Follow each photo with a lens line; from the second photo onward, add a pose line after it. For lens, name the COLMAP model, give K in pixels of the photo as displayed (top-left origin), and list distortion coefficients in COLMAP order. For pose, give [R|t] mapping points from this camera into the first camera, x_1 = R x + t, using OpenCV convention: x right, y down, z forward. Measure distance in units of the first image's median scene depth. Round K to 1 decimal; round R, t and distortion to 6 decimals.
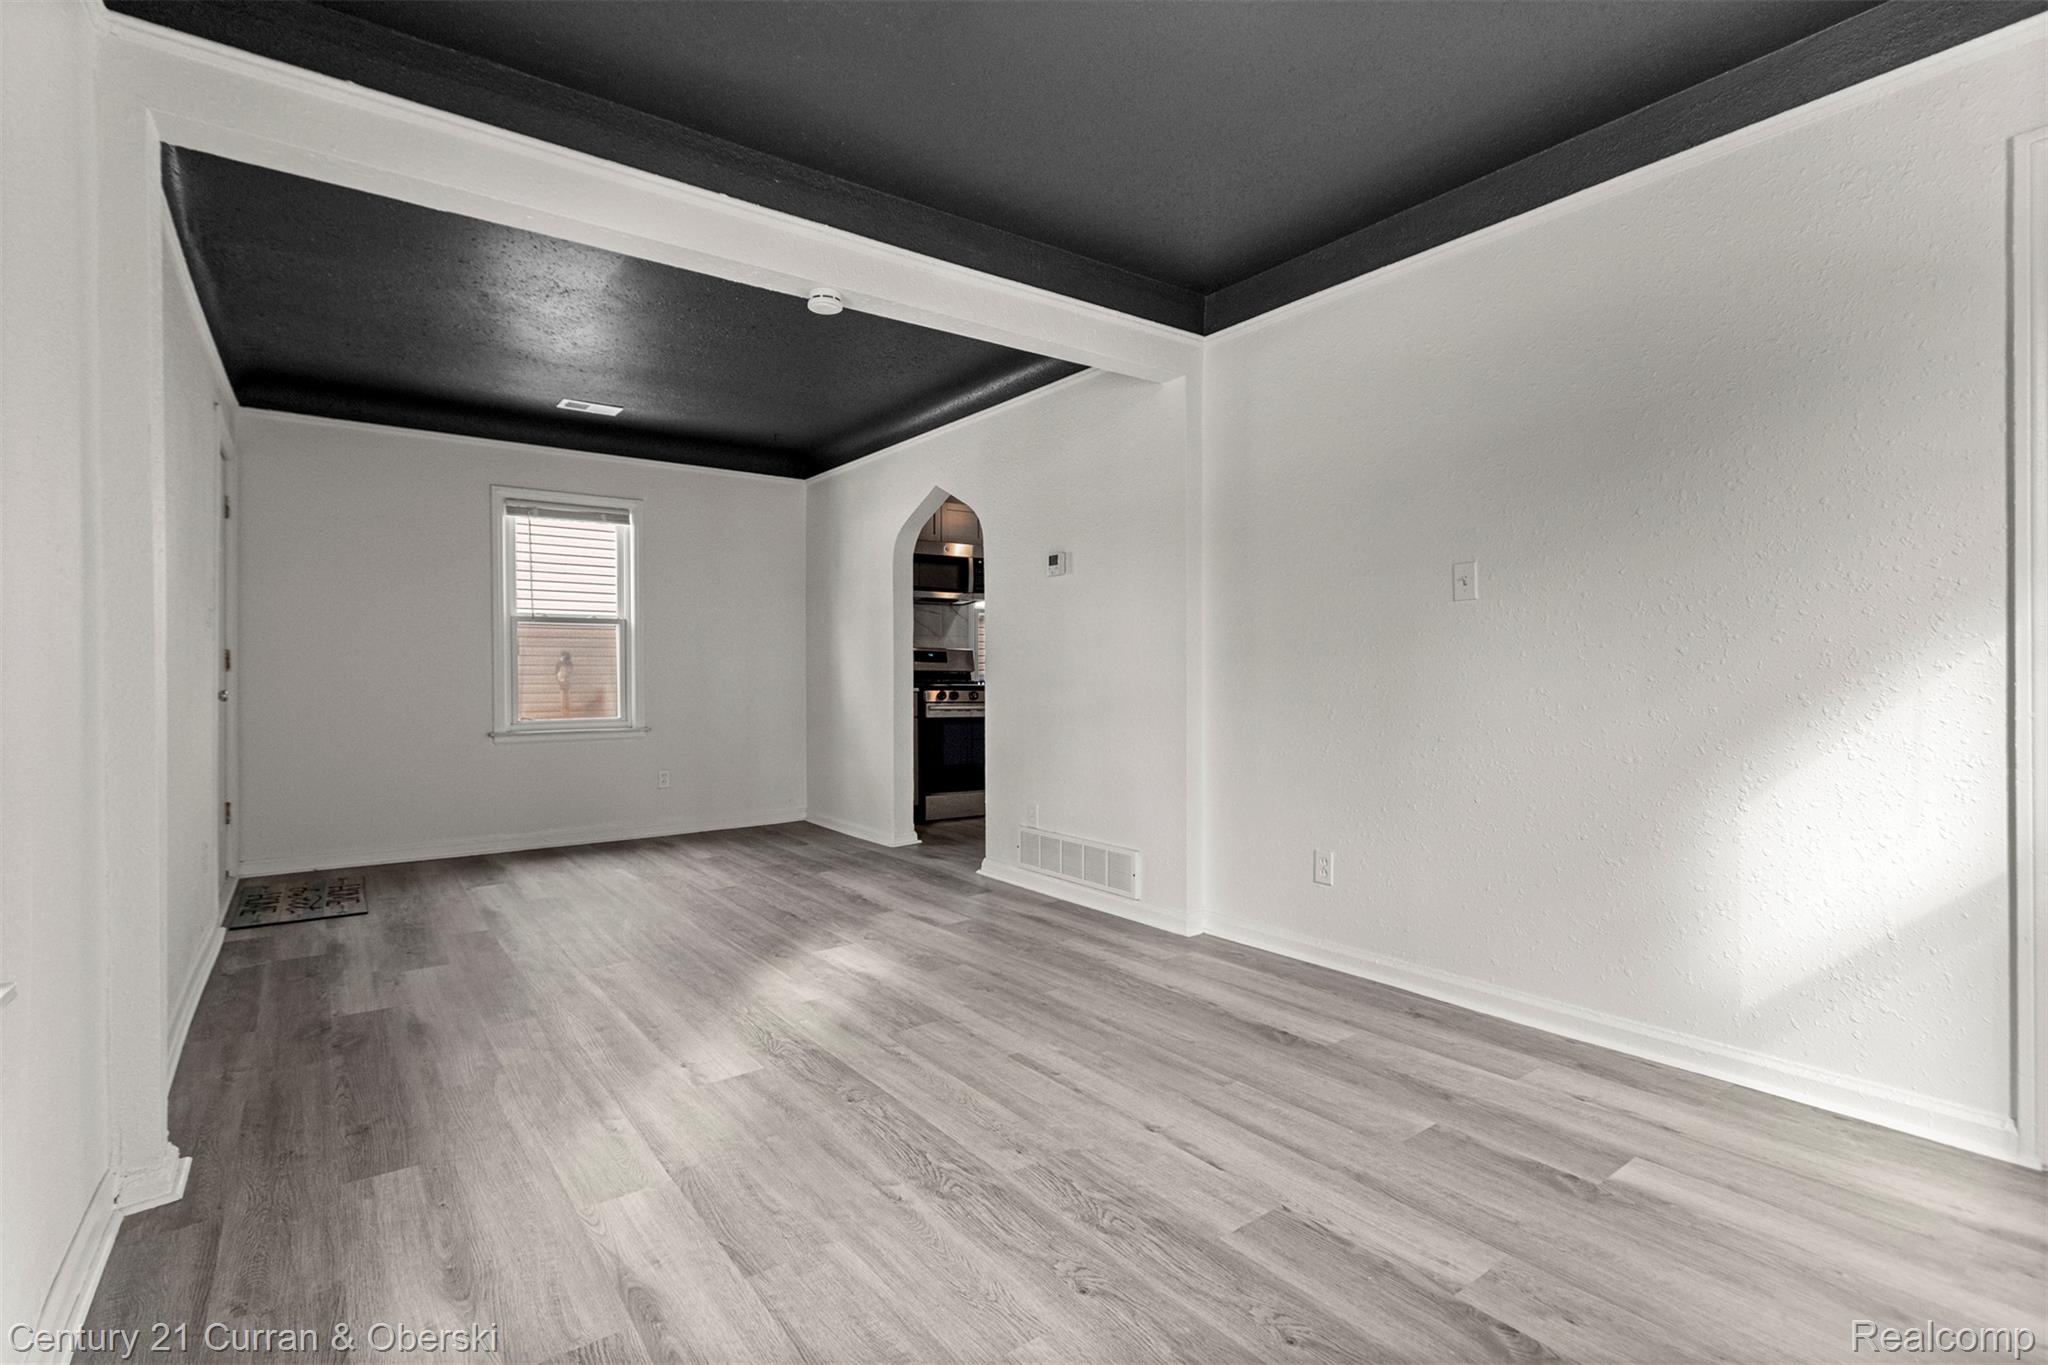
lens RADIAL K [[956.8, 0, 1001.3], [0, 956.8, 662.1], [0, 0, 1]] dist [0.000494, -0.000105]
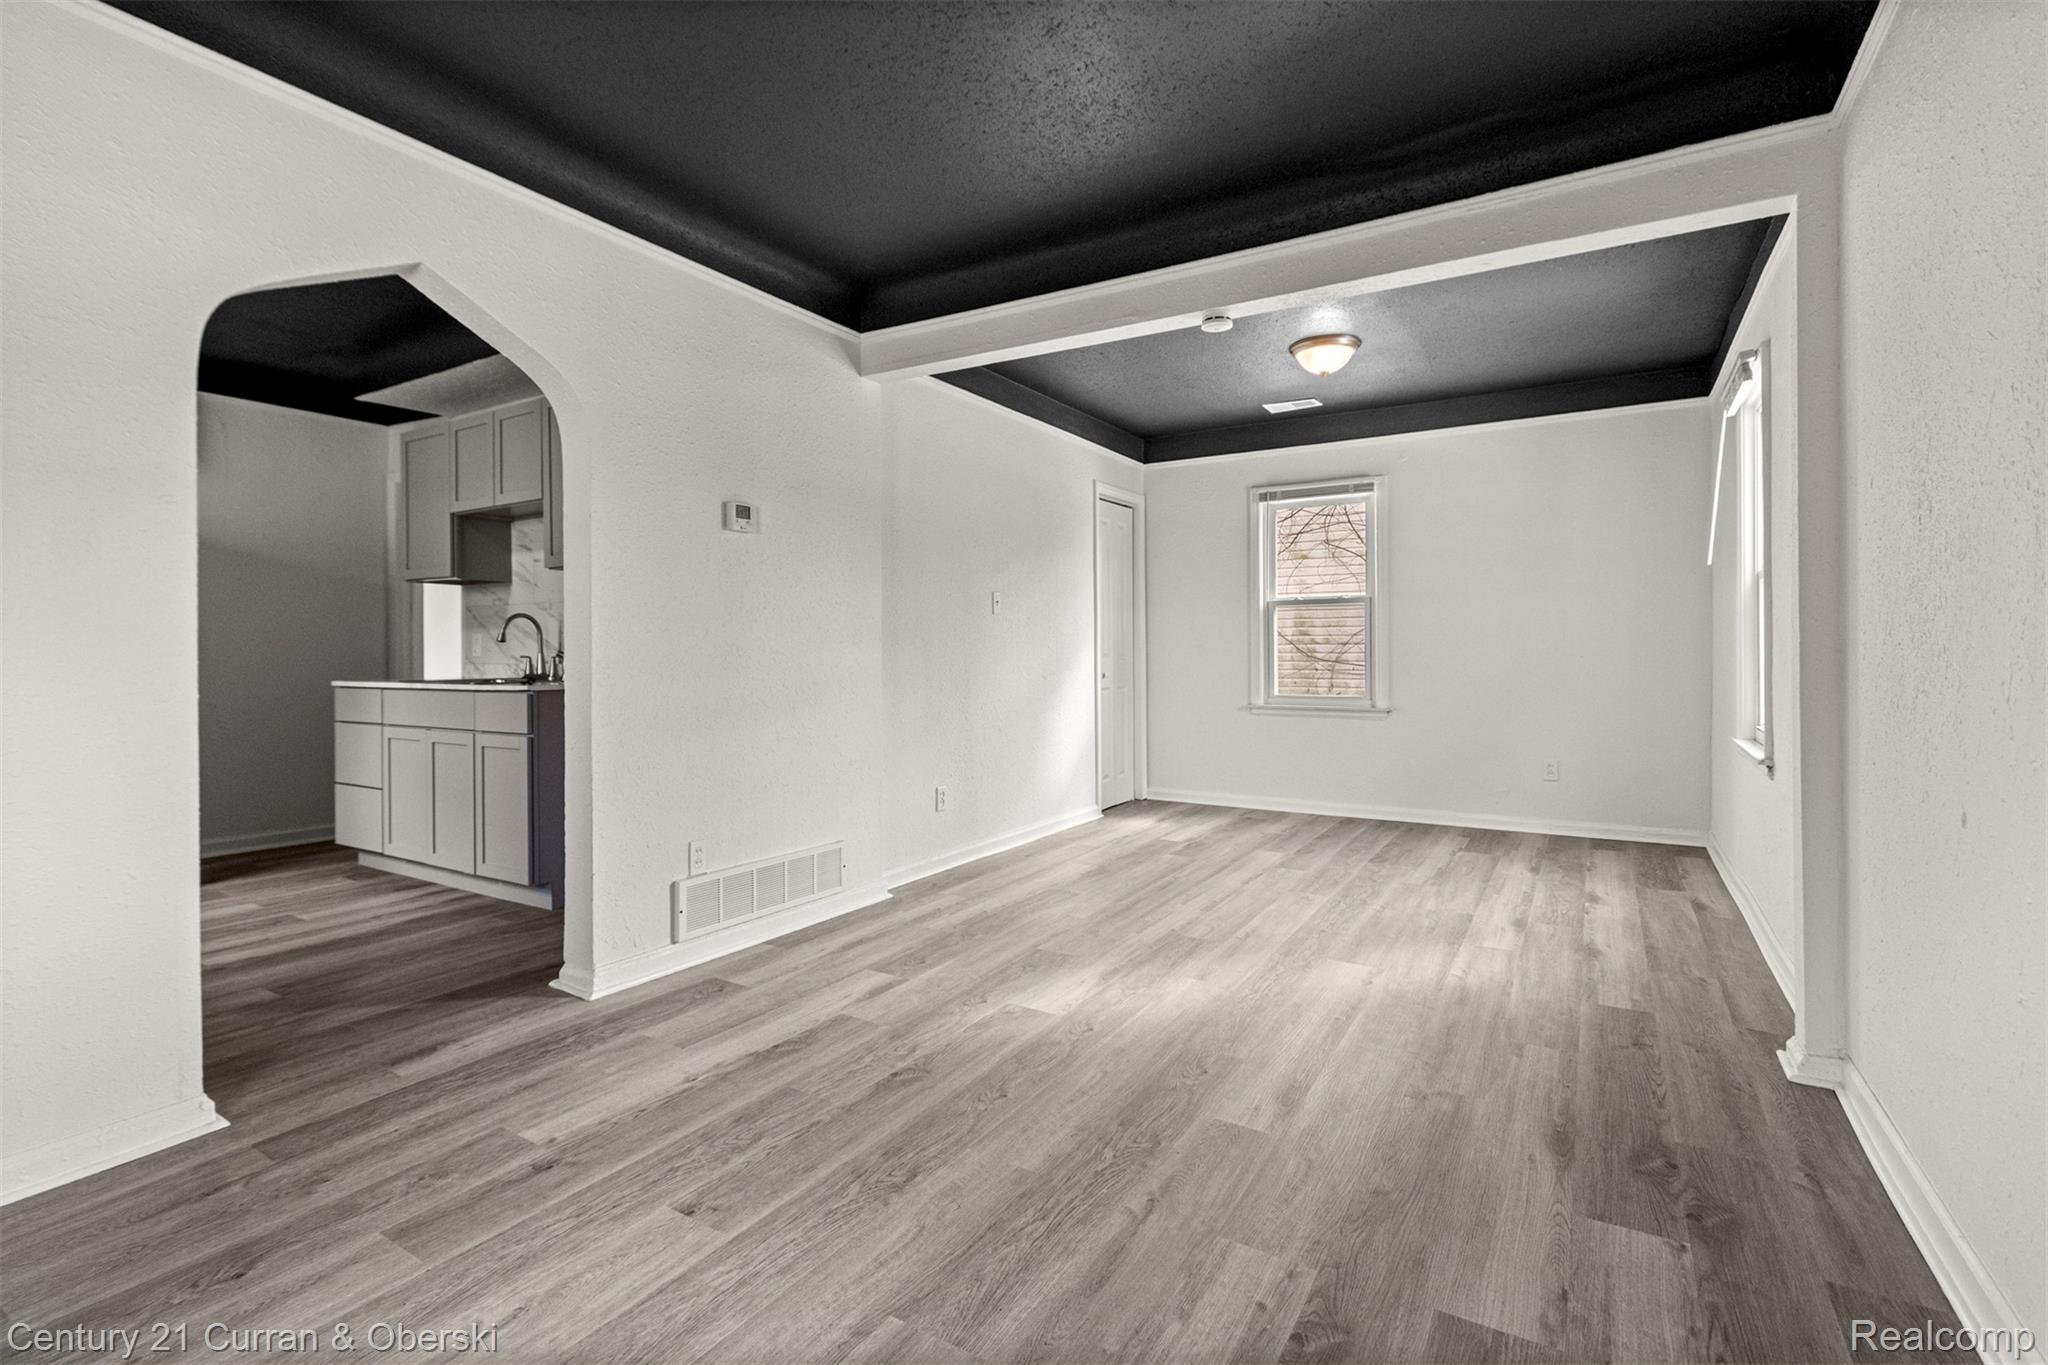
lens RADIAL K [[956.8, 0, 1001.3], [0, 956.8, 662.1], [0, 0, 1]] dist [0.000494, -0.000105]
pose [[-0.381401, -0.002157, 0.924407, -1.139607], [-0.003785, 0.999993, 0.000772, 0.019729], [-0.924402, -0.003204, -0.381406, 1.702454]]
